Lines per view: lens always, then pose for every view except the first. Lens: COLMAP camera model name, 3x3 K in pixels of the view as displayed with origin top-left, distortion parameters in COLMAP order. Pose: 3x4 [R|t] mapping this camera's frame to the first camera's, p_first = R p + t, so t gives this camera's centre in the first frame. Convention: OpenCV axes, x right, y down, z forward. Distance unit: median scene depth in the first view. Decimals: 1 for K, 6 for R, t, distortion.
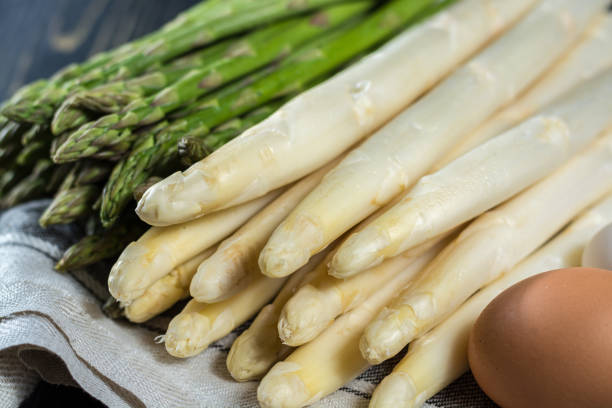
lens RADIAL K [[1586.6, 0, 334.1], [0, 1586.6, 210.1], [0, 0, 1]] dist [-0.037519, 0.000000]
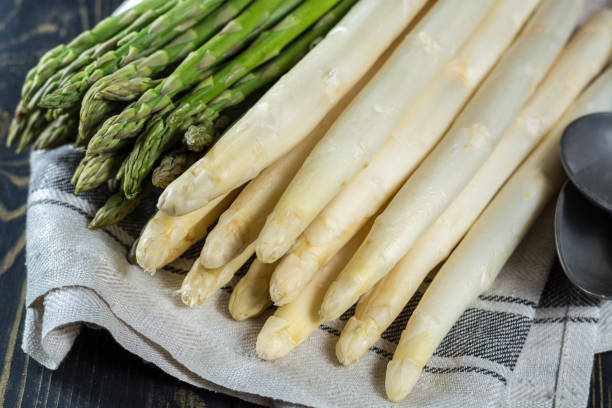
lens RADIAL K [[1586.6, 0, 302.6], [0, 1586.6, 205.2], [0, 0, 1]] dist [-0.037519, 0.000000]
pose [[0.999242, -0.012039, 0.037026, -0.054631], [-0.000739, 0.944962, 0.327178, -0.403371], [-0.038927, -0.326957, 0.944237, -0.192977]]
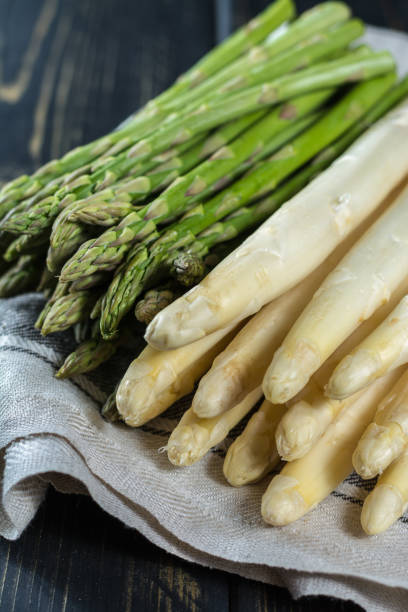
lens RADIAL K [[1586.6, 0, 207.3], [0, 1586.6, 308.9], [0, 0, 1]] dist [-0.037519, 0.000000]
pose [[0.998239, -0.000682, 0.059313, -0.142423], [-0.008893, 0.986912, 0.161017, -0.184647], [-0.058646, -0.161261, 0.985168, -0.043814]]
